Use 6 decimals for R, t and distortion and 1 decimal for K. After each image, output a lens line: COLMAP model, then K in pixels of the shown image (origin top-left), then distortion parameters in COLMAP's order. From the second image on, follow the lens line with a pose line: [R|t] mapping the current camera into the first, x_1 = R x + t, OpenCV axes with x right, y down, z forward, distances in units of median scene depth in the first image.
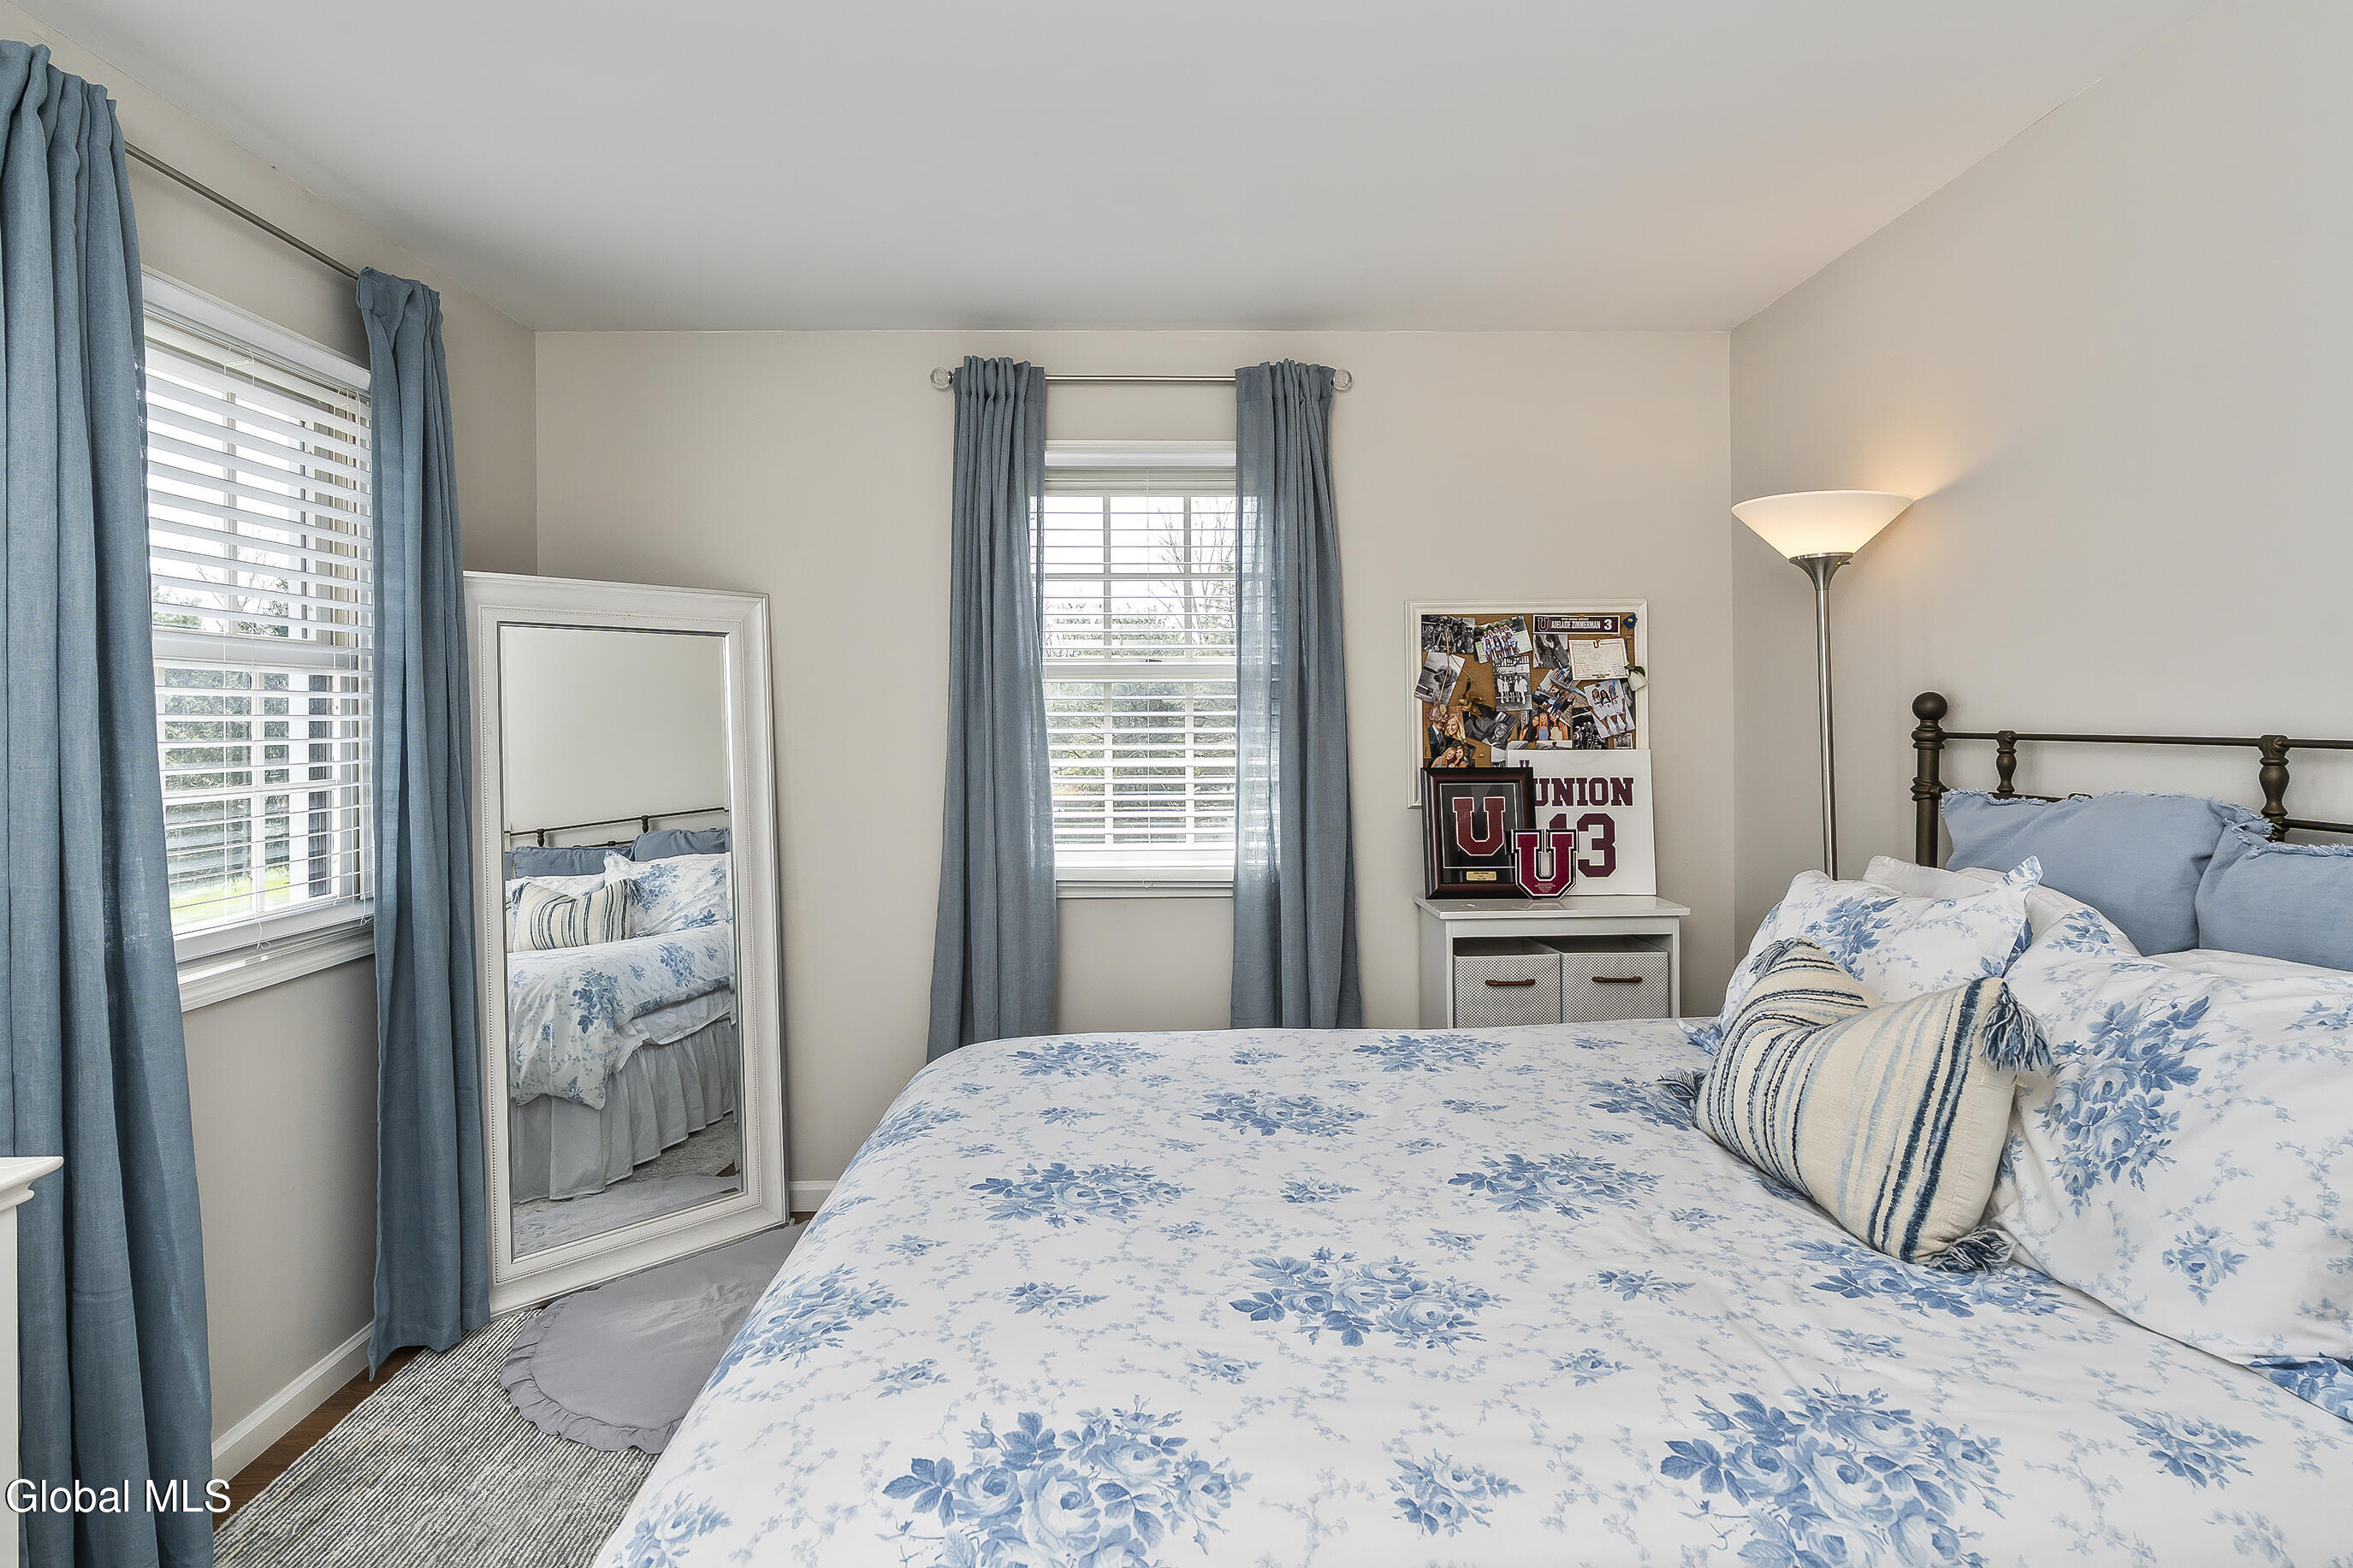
lens RADIAL K [[1189.8, 0, 1177.7], [0, 1189.8, 726.3], [0, 0, 1]] dist [-0.004047, 0.001144]
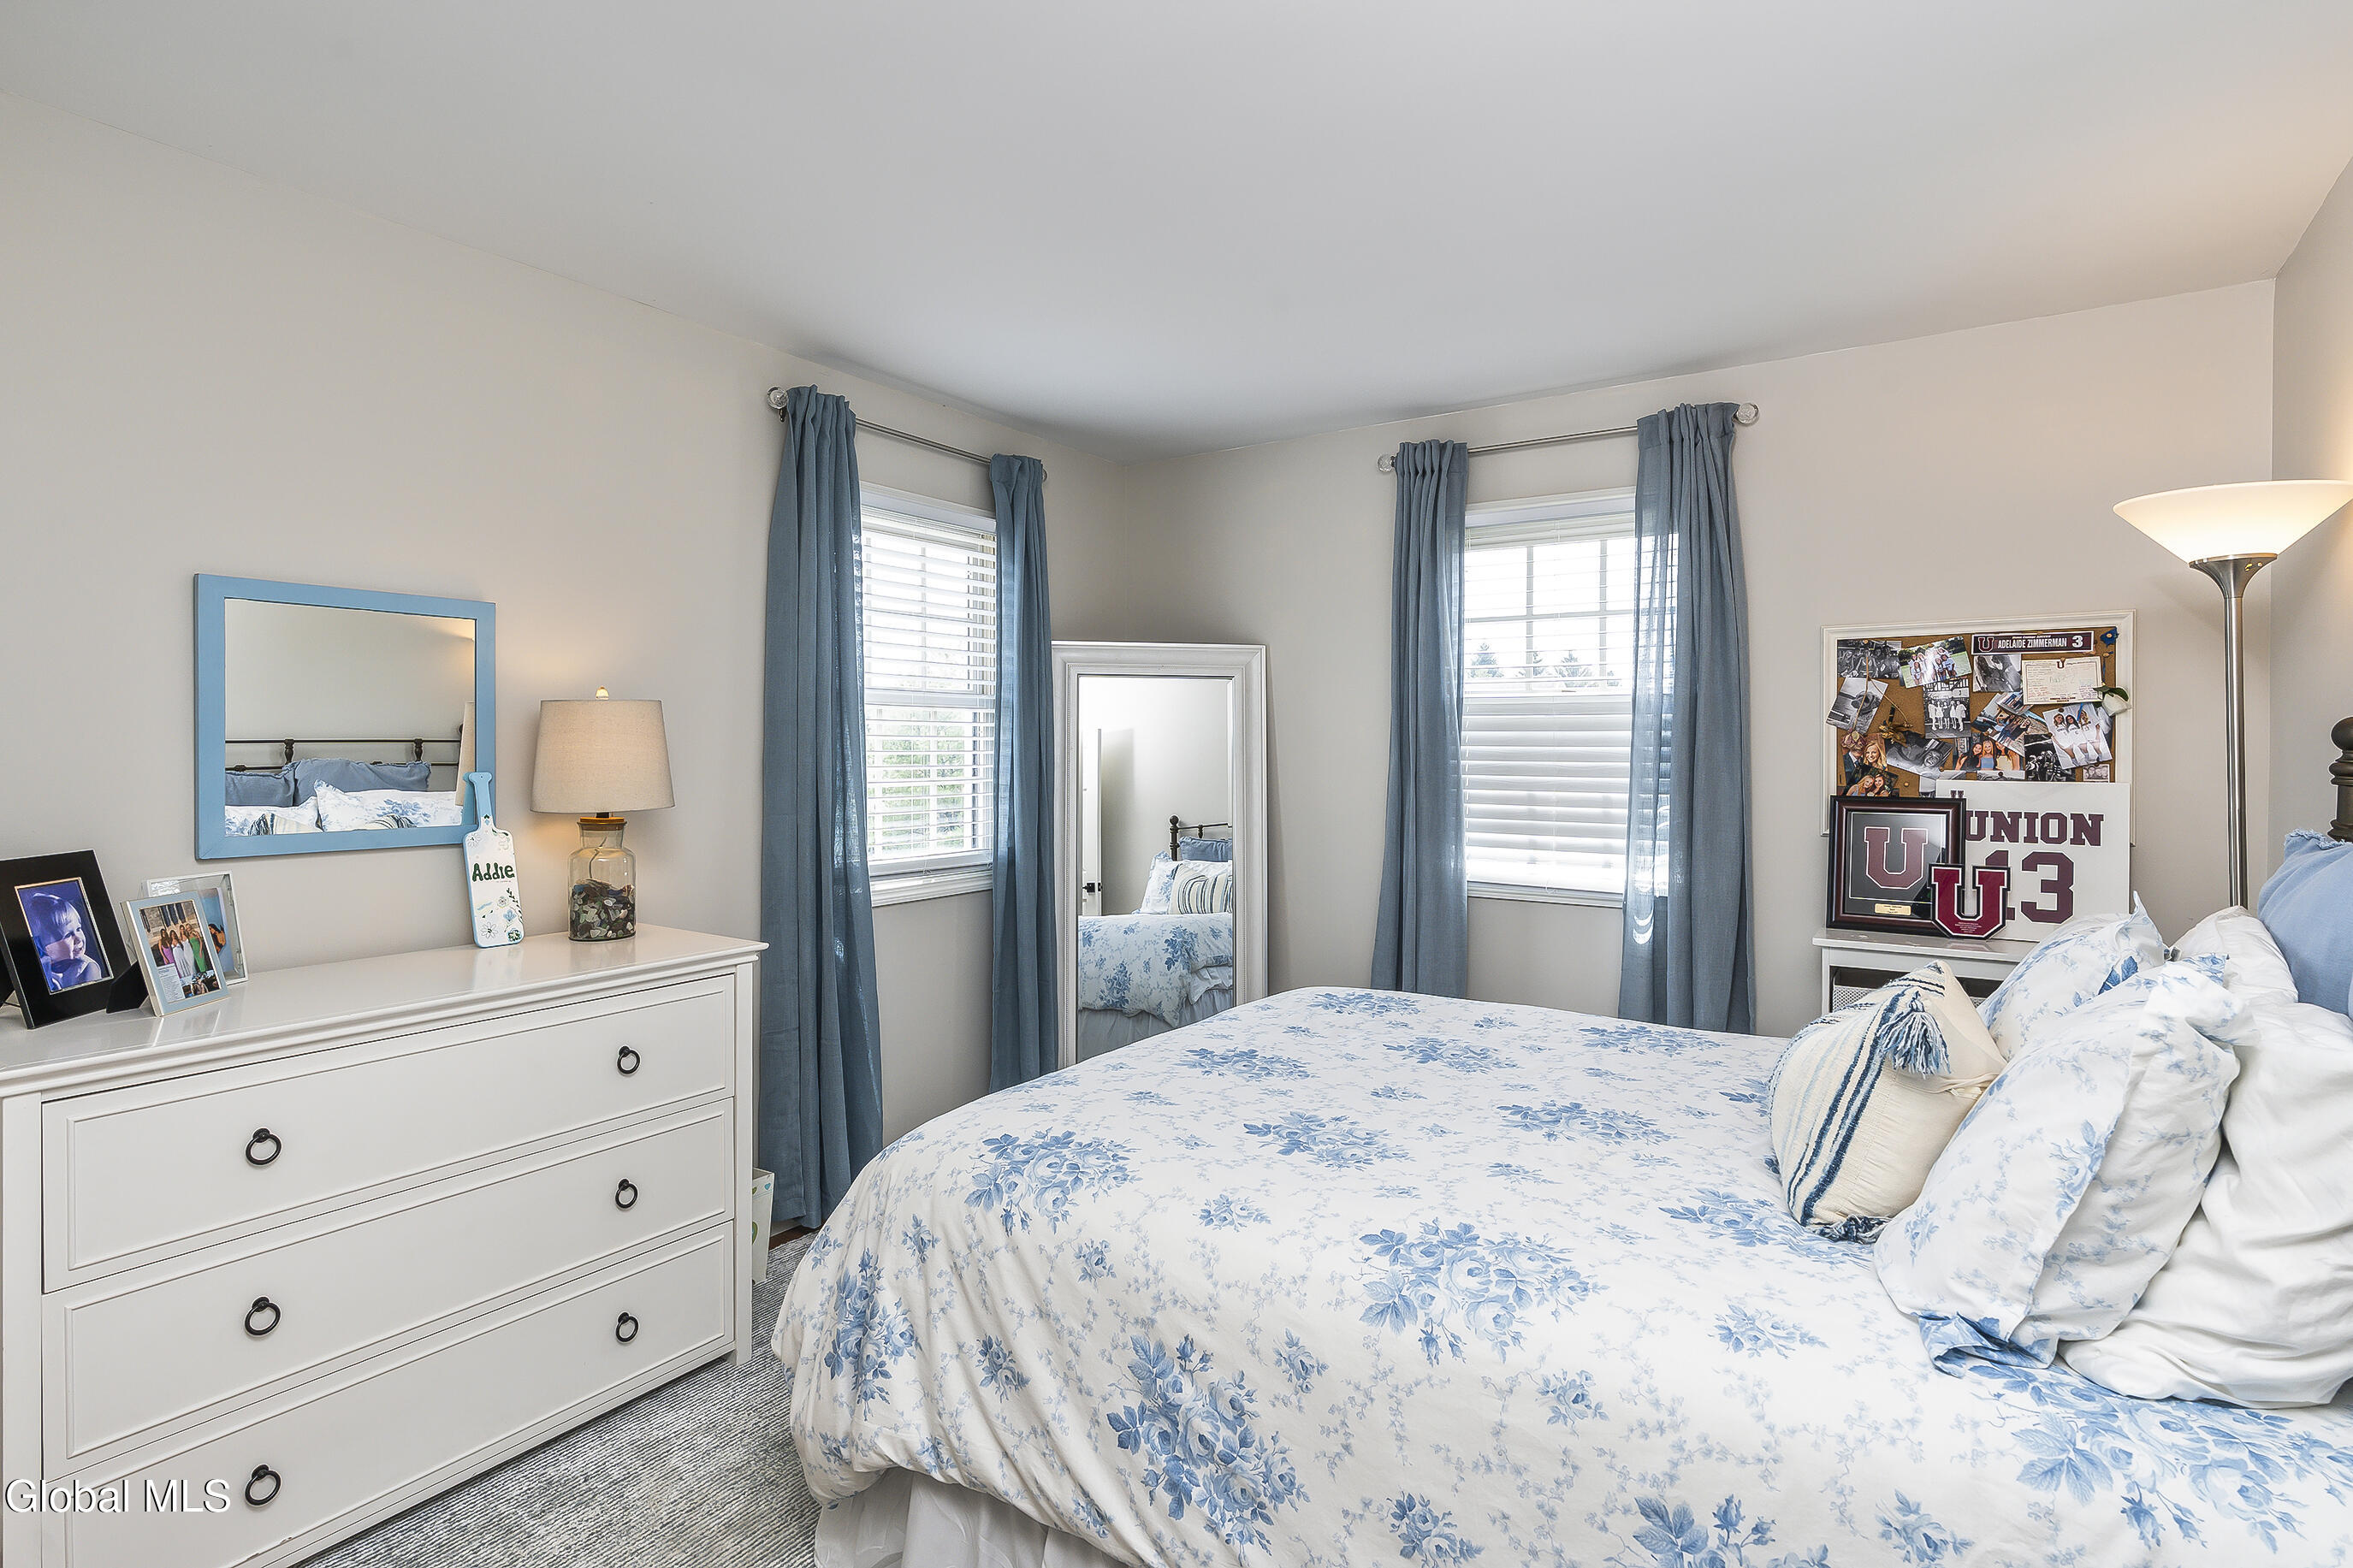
lens RADIAL K [[1180.6, 0, 1182.8], [0, 1180.6, 768.2], [0, 0, 1]] dist [-0.001794, 0.000122]
pose [[0.814304, 0.019811, -0.580100, 0.334727], [-0.011941, 0.999778, 0.017381, 0.001817], [0.580316, -0.007227, 0.814360, -0.108204]]
